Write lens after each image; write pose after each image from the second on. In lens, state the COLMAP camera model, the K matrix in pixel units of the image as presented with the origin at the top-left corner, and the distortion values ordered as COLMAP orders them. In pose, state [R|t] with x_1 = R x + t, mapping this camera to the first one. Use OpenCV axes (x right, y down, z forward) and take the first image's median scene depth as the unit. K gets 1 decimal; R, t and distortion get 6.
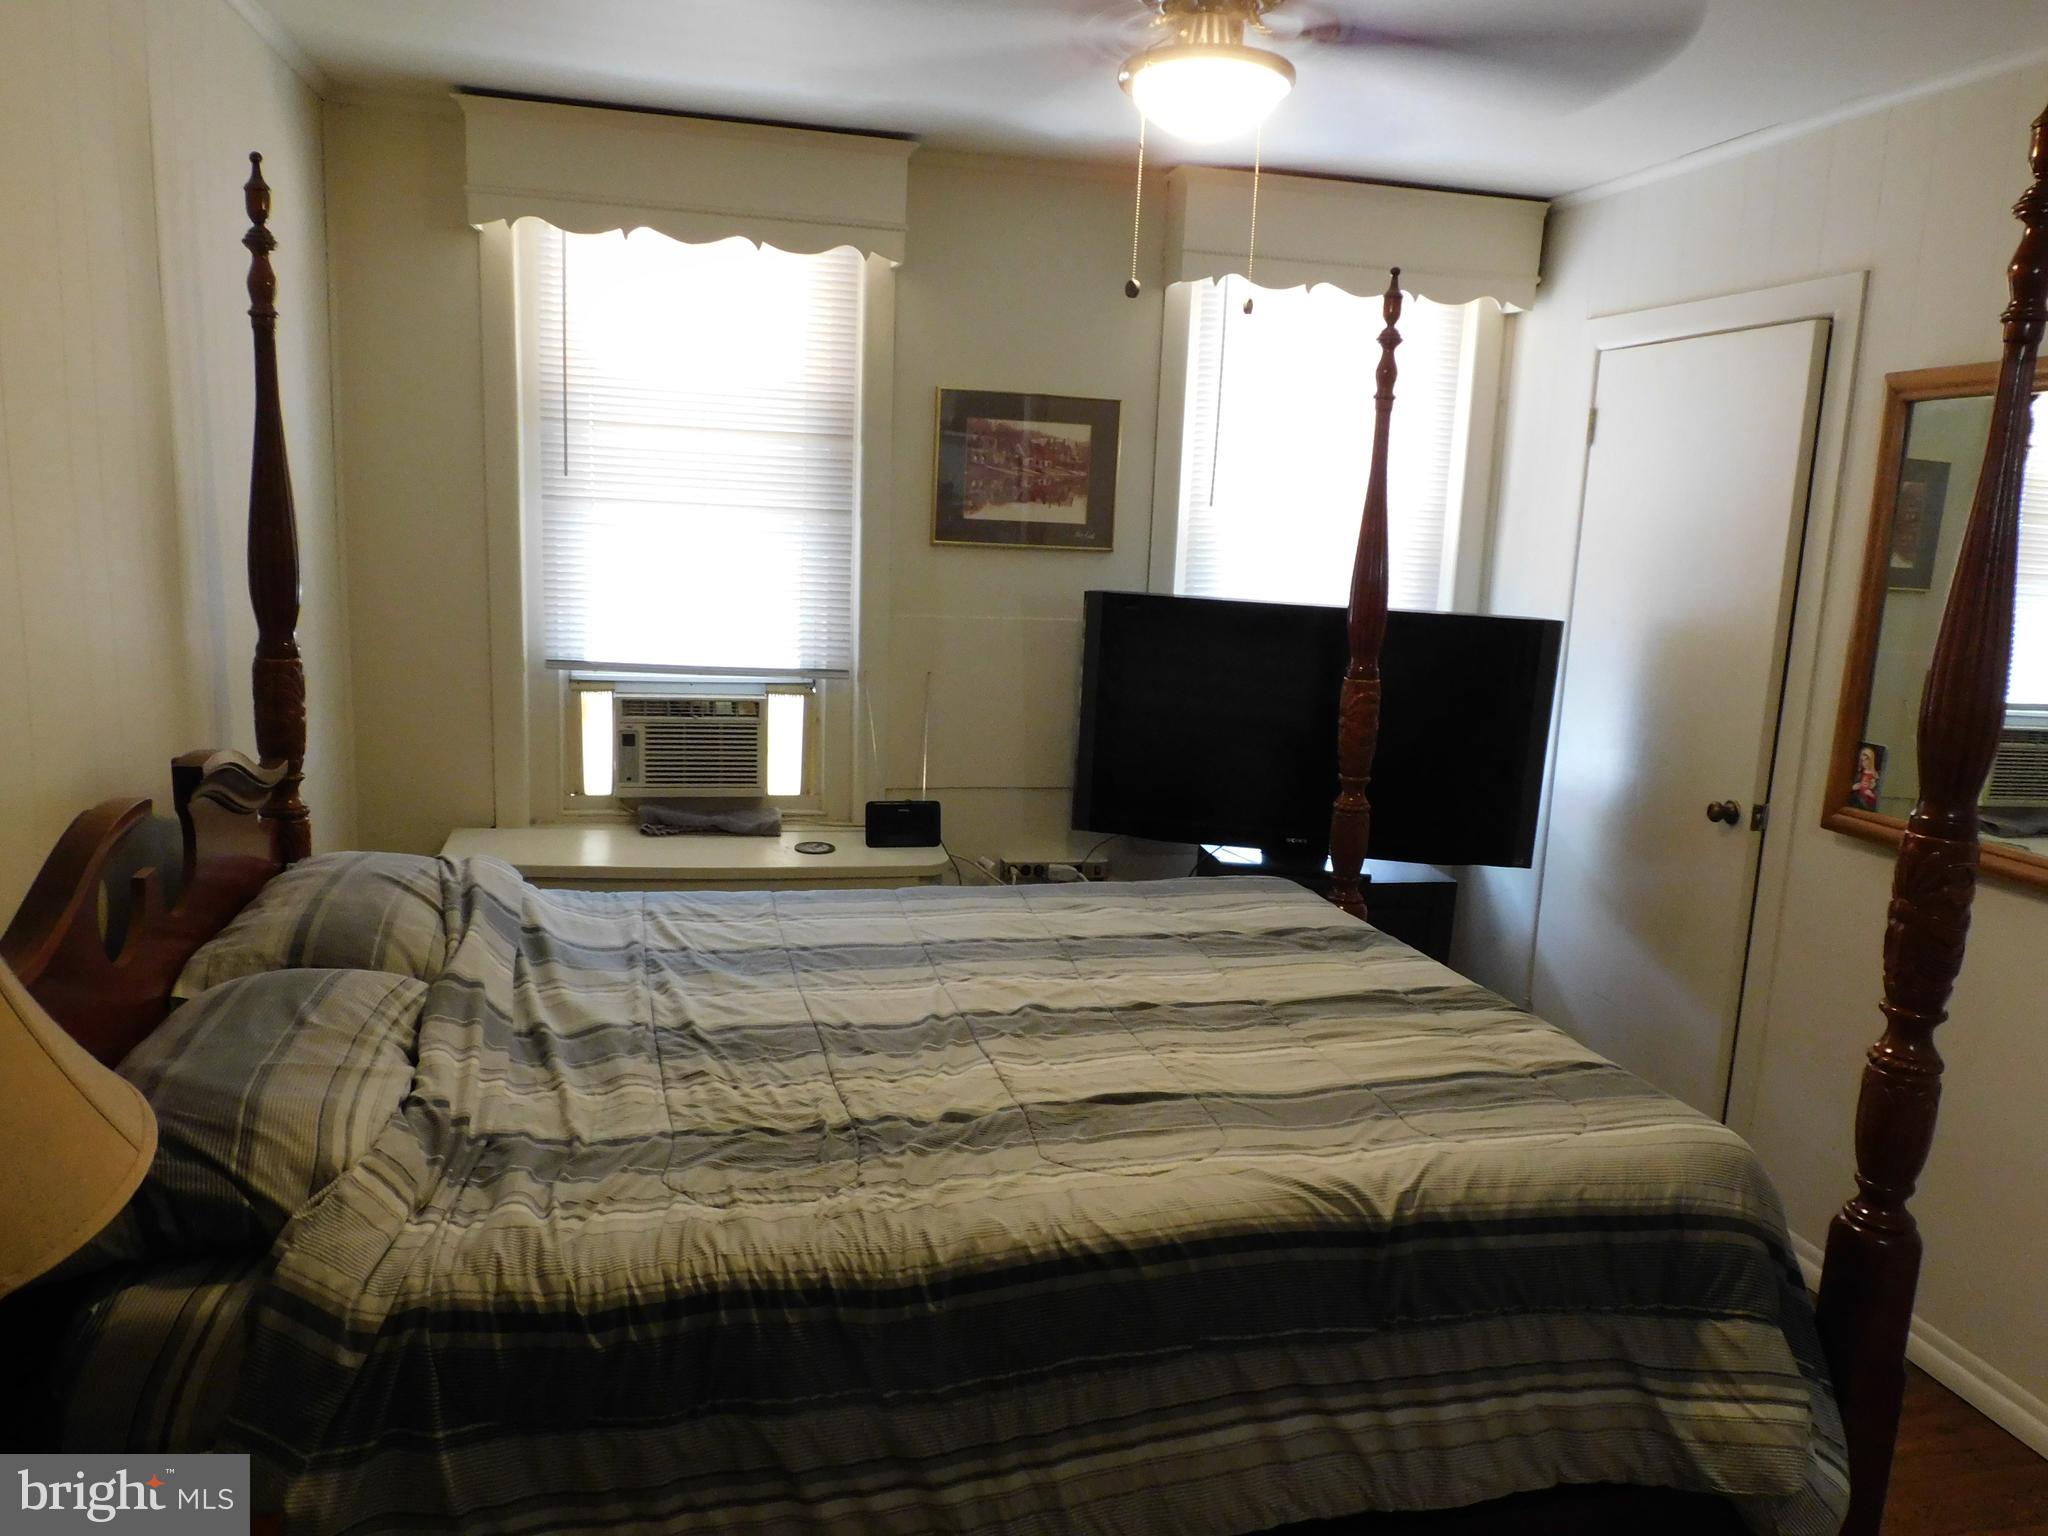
lens RADIAL K [[1441.2, 0, 1024.2], [0, 1441.2, 781.4], [0, 0, 1]] dist [0.000140, -0.030569]
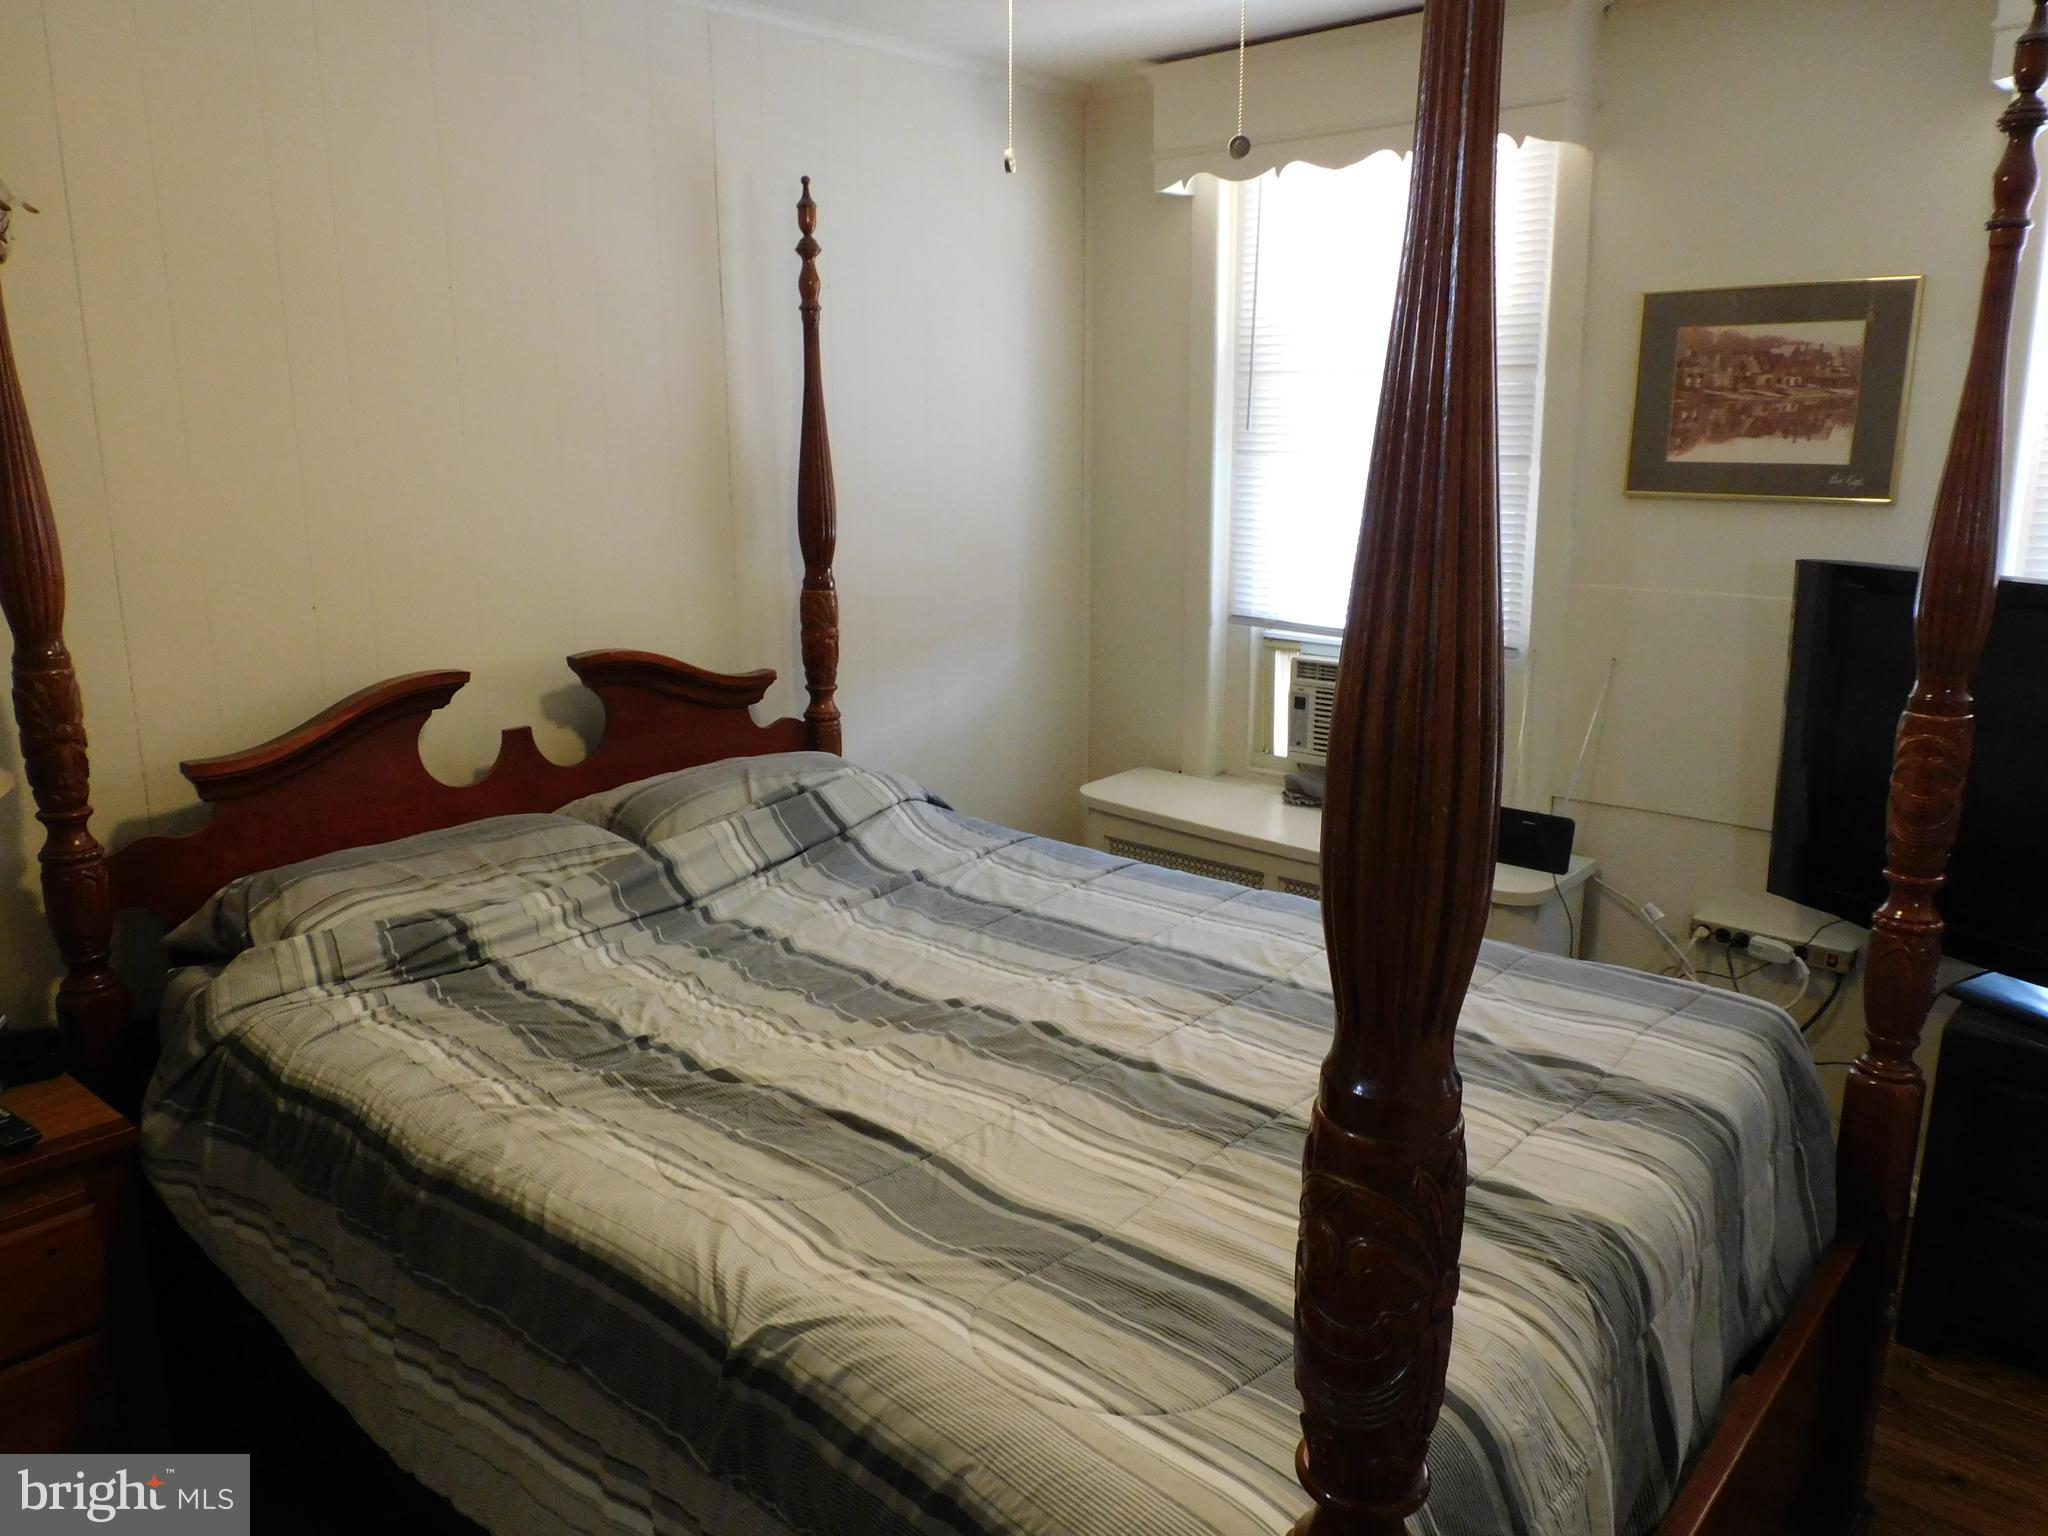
lens RADIAL K [[1441.2, 0, 1024.2], [0, 1441.2, 781.4], [0, 0, 1]] dist [0.000140, -0.030569]
pose [[0.571583, 0.147613, -0.807158, 0.515594], [-0.132095, 0.987409, 0.087035, -0.046318], [0.809842, 0.056874, 0.583885, 0.367961]]
